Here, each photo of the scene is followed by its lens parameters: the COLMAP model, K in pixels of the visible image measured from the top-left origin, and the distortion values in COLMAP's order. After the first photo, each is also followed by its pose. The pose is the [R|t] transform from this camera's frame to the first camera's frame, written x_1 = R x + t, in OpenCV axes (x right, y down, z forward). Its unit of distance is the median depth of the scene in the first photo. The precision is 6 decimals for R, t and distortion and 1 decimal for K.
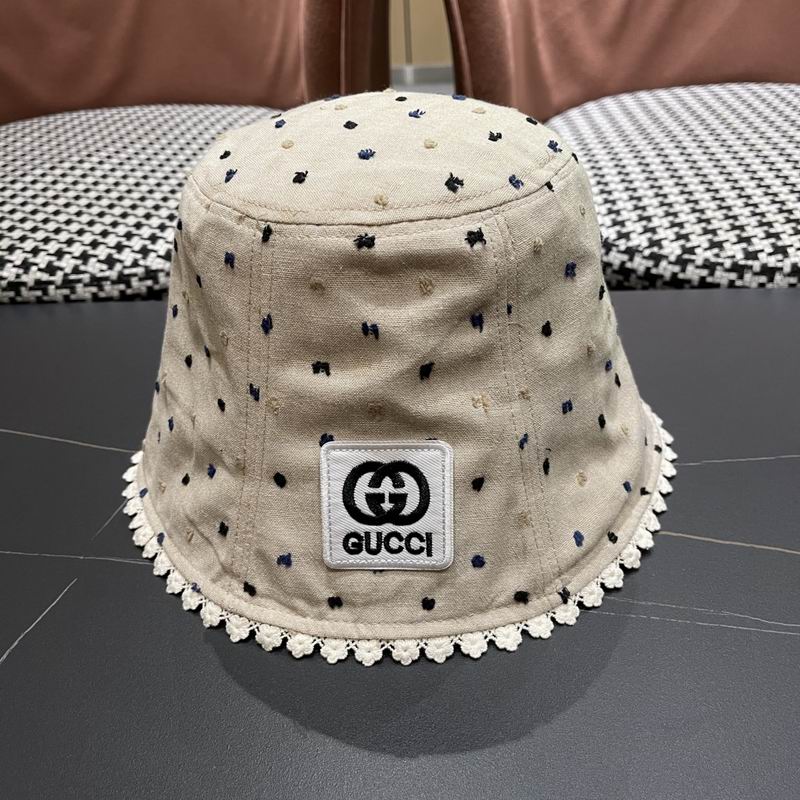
lens RADIAL K [[831.2, 0, 404.8], [0, 831.2, 399.4], [0, 0, 1]] dist [0.022577, 0.000000]
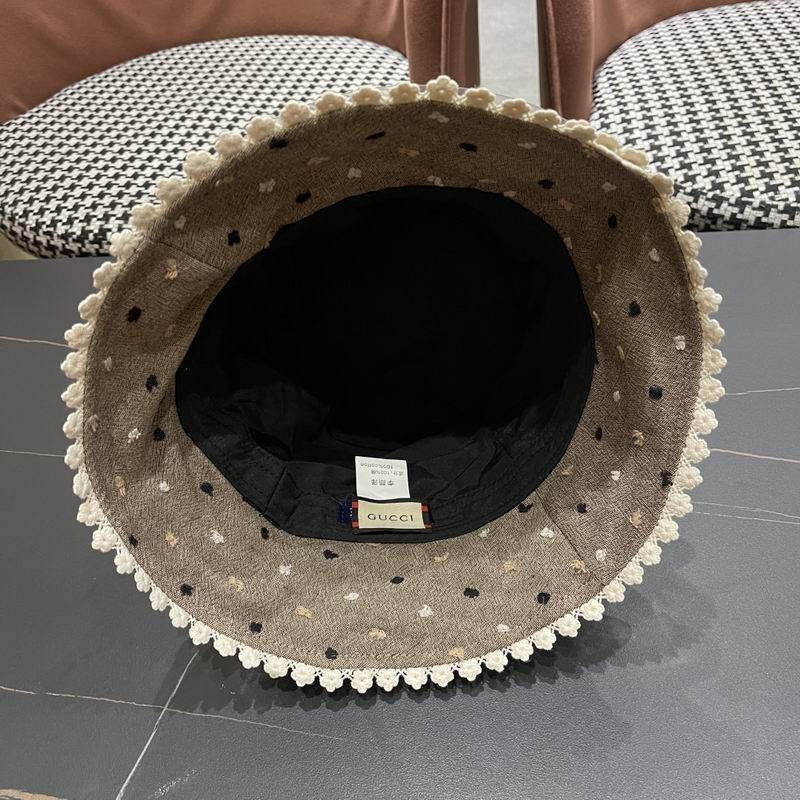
lens RADIAL K [[831.2, 0, 401.8], [0, 831.2, 406.4], [0, 0, 1]] dist [0.022577, 0.000000]
pose [[0.998092, -0.012529, -0.060460, -0.070726], [0.022686, 0.985120, 0.170362, -0.093883], [0.057426, -0.171408, 0.983525, -0.215418]]
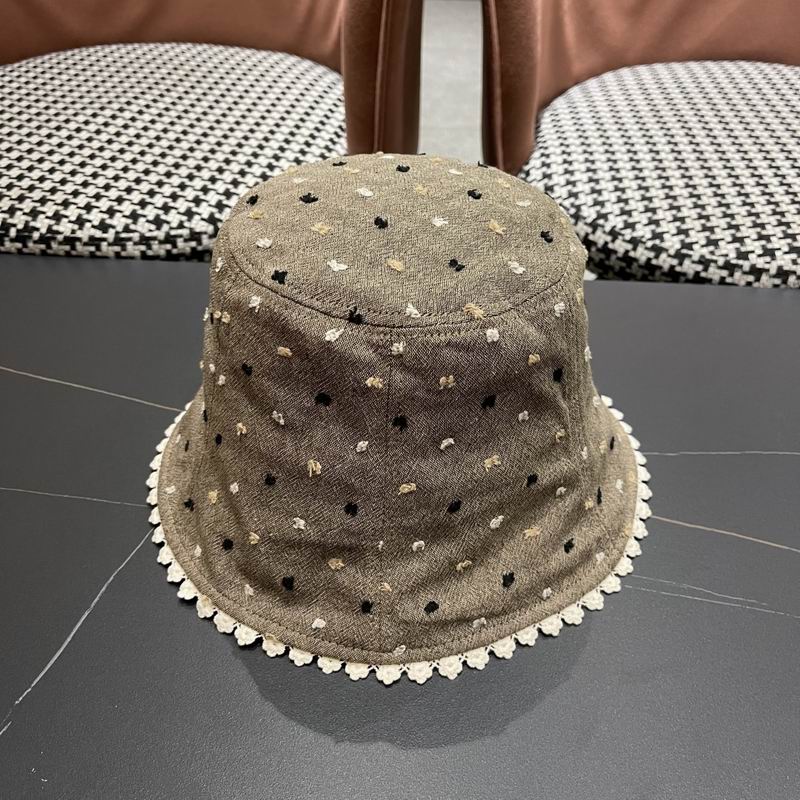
lens RADIAL K [[831.2, 0, 405.9], [0, 831.2, 408.2], [0, 0, 1]] dist [0.022577, 0.000000]
pose [[0.998137, 0.057183, 0.021289, -0.040566], [-0.059273, 0.991507, 0.115759, -0.069984], [-0.014489, -0.116805, 0.993049, -0.110313]]
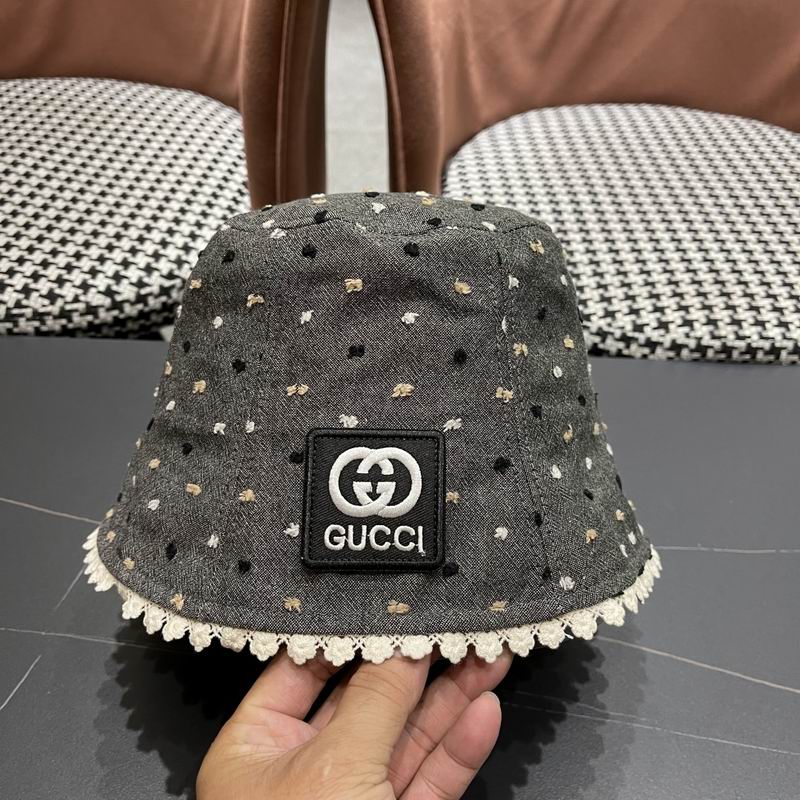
lens RADIAL K [[831.2, 0, 396.3], [0, 831.2, 404.1], [0, 0, 1]] dist [0.022577, 0.000000]
pose [[0.995354, 0.040701, 0.087260, -0.005743], [-0.052515, 0.989083, 0.137686, -0.199136], [-0.080704, -0.141629, 0.986625, -0.097208]]
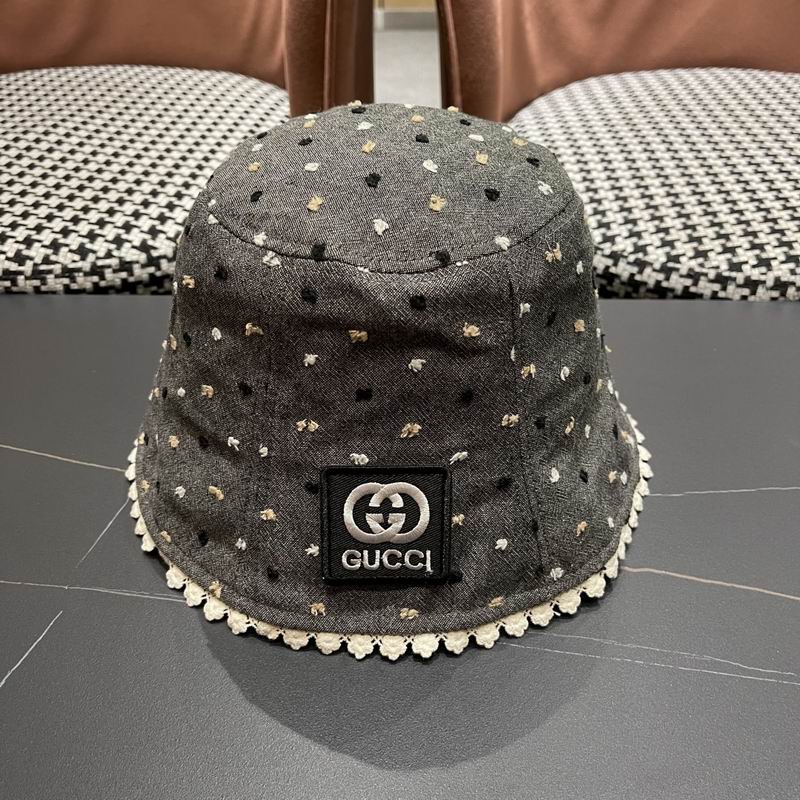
lens RADIAL K [[831.2, 0, 402.8], [0, 831.2, 411.4], [0, 0, 1]] dist [0.022577, 0.000000]
pose [[0.998725, 0.020008, 0.046340, -0.024534], [-0.023616, 0.996621, 0.078664, -0.065920], [-0.044609, -0.079658, 0.995824, 0.008234]]
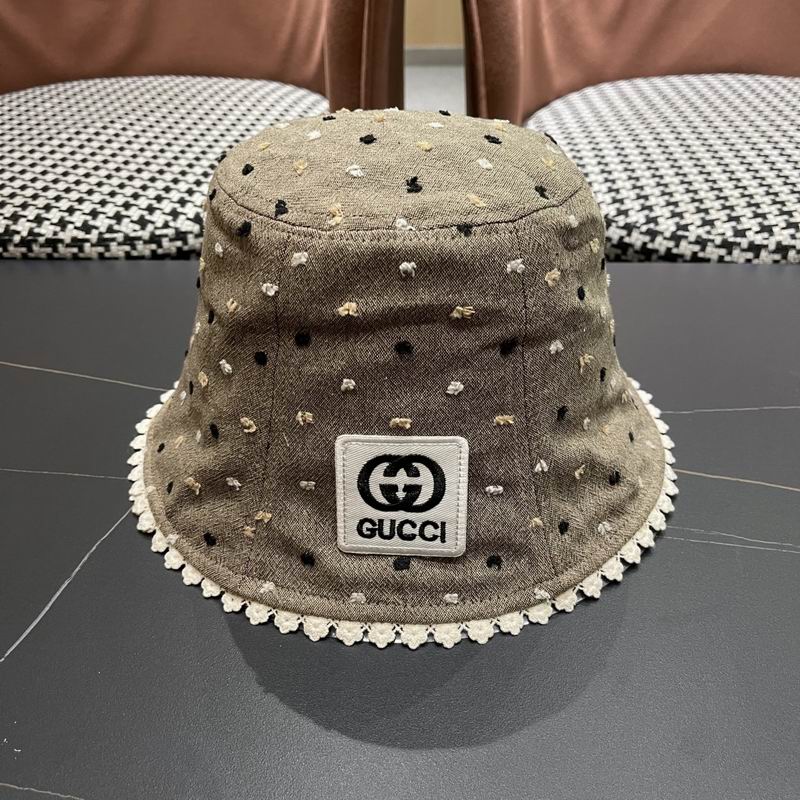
lens RADIAL K [[831.2, 0, 405.2], [0, 831.2, 408.4], [0, 0, 1]] dist [0.022577, 0.000000]
pose [[0.999294, 0.022733, 0.029926, -0.045608], [-0.023560, 0.999342, 0.027565, 0.034157], [-0.029280, -0.028250, 0.999172, -0.076387]]
